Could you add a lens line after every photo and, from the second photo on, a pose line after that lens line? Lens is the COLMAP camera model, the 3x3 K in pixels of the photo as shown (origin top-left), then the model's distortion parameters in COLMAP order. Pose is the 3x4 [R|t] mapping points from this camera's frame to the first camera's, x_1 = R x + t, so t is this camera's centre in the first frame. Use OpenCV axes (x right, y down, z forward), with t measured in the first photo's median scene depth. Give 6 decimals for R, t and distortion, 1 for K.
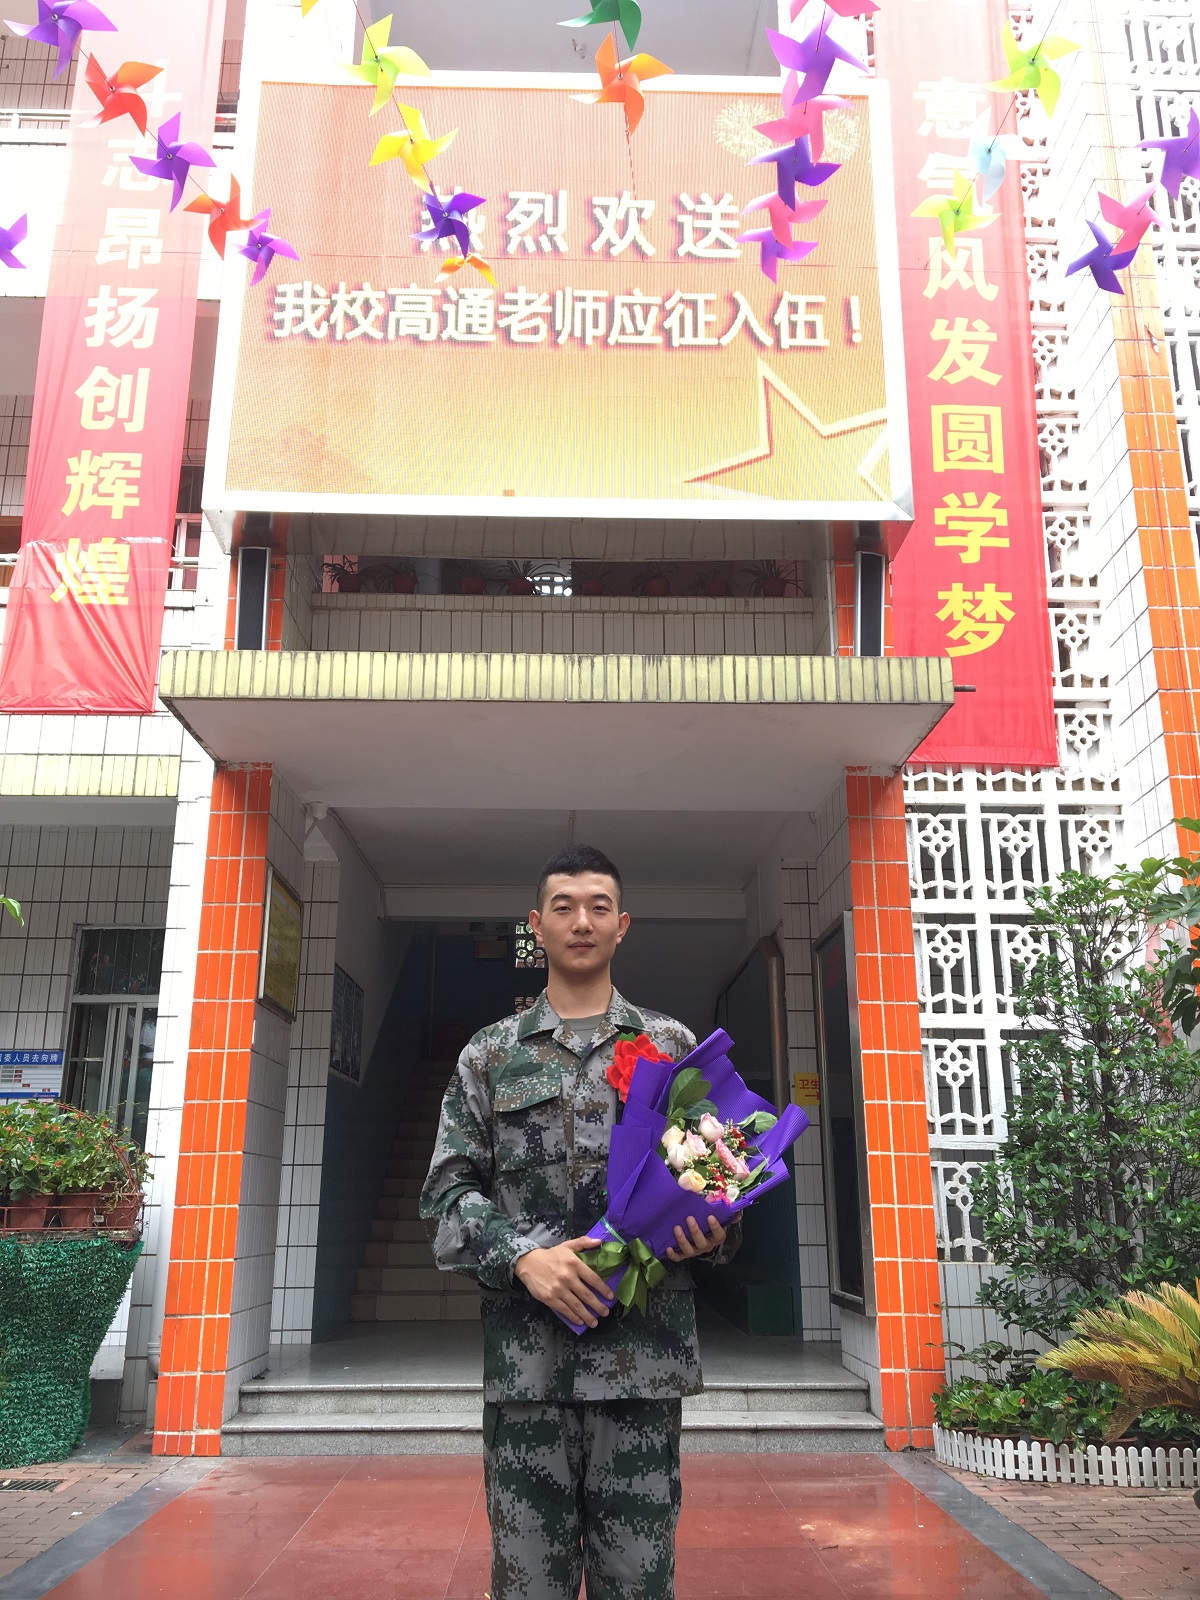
lens RADIAL K [[1350.4, 0, 600.0], [0, 1350.4, 800.0], [0, 0, 1]] dist [0.085491, -0.105512]
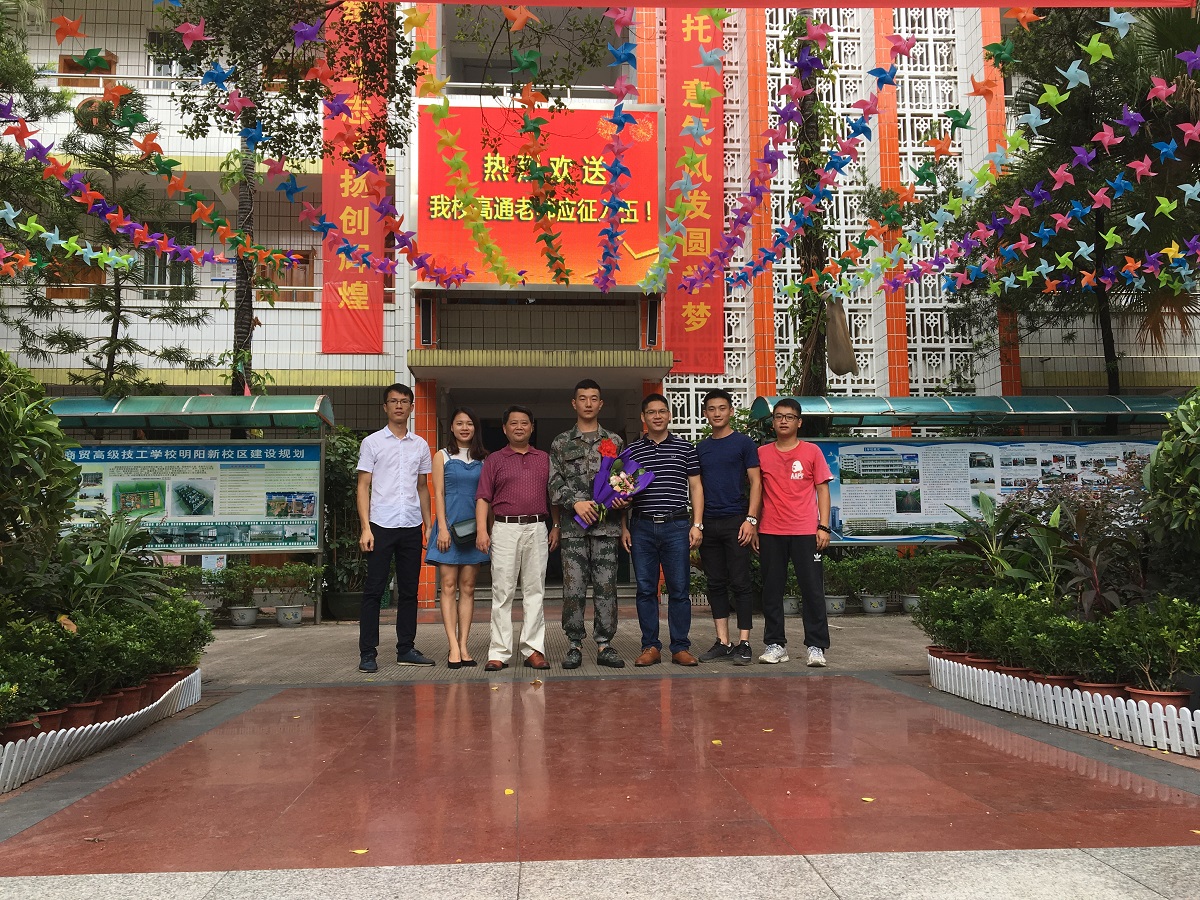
lens RADIAL K [[1012.8, 0, 600.0], [0, 1012.8, 450.0], [0, 0, 1]] dist [0.085491, -0.105512]
pose [[0.998409, -0.007485, 0.055897, -0.022115], [-0.002379, 0.984682, 0.174345, -0.225563], [-0.056345, -0.174200, 0.983097, -0.986531]]
